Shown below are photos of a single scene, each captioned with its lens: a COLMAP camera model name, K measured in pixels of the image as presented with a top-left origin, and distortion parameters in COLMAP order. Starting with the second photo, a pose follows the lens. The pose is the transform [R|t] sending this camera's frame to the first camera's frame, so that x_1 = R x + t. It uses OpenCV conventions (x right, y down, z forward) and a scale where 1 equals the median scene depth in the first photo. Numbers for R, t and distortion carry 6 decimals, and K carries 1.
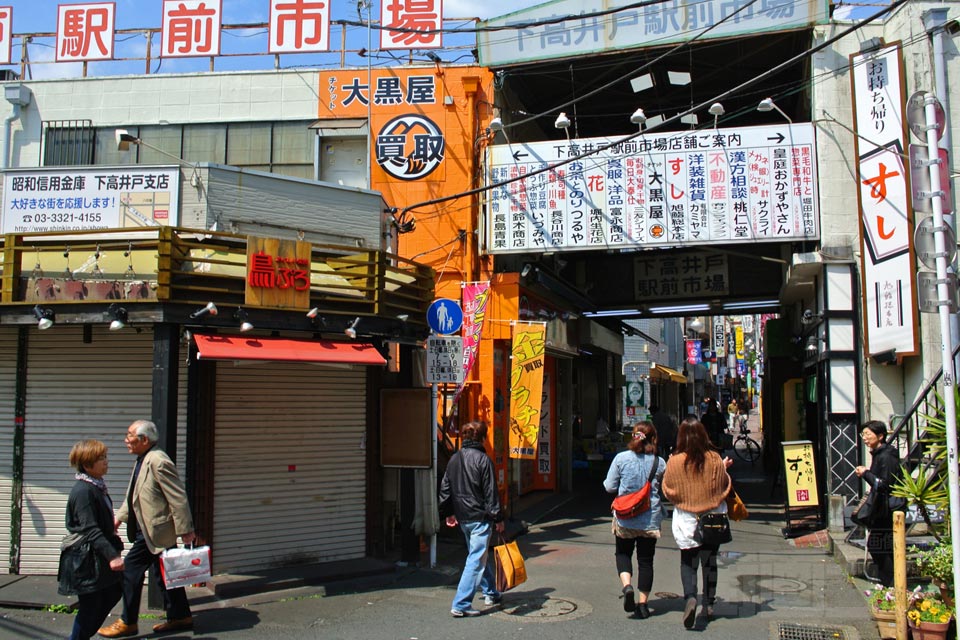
lens RADIAL K [[865.1, 0, 477.3], [0, 865.1, 342.7], [0, 0, 1]] dist [-0.069170, 0.008822]
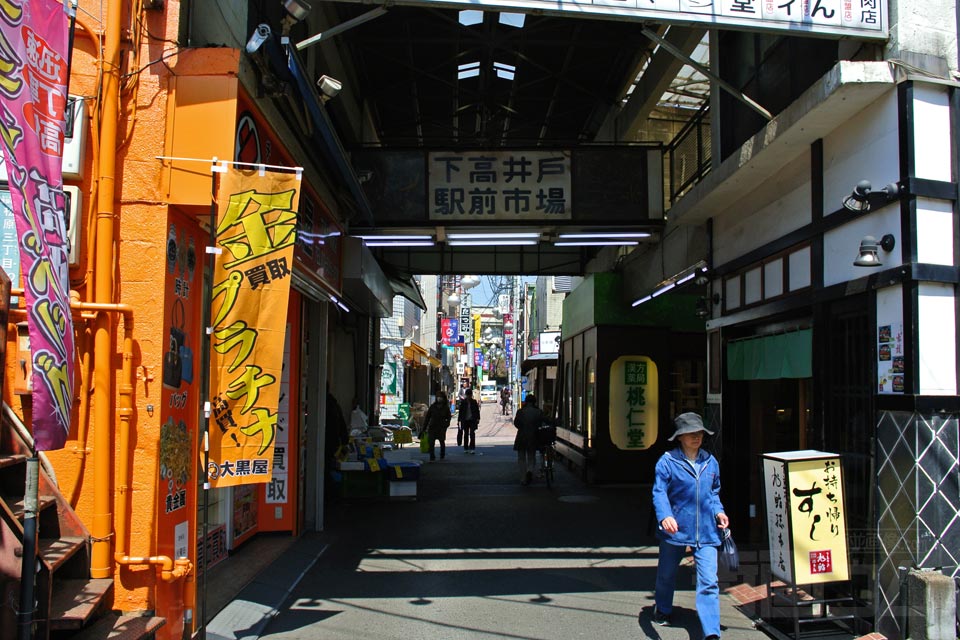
lens RADIAL K [[865.1, 0, 477.3], [0, 865.1, 342.7], [0, 0, 1]] dist [-0.069170, 0.008822]
pose [[0.949608, 0.029559, 0.312042, 0.022472], [-0.032856, 0.999446, 0.005314, 0.036815], [-0.311712, -0.015299, 0.950054, 0.395074]]
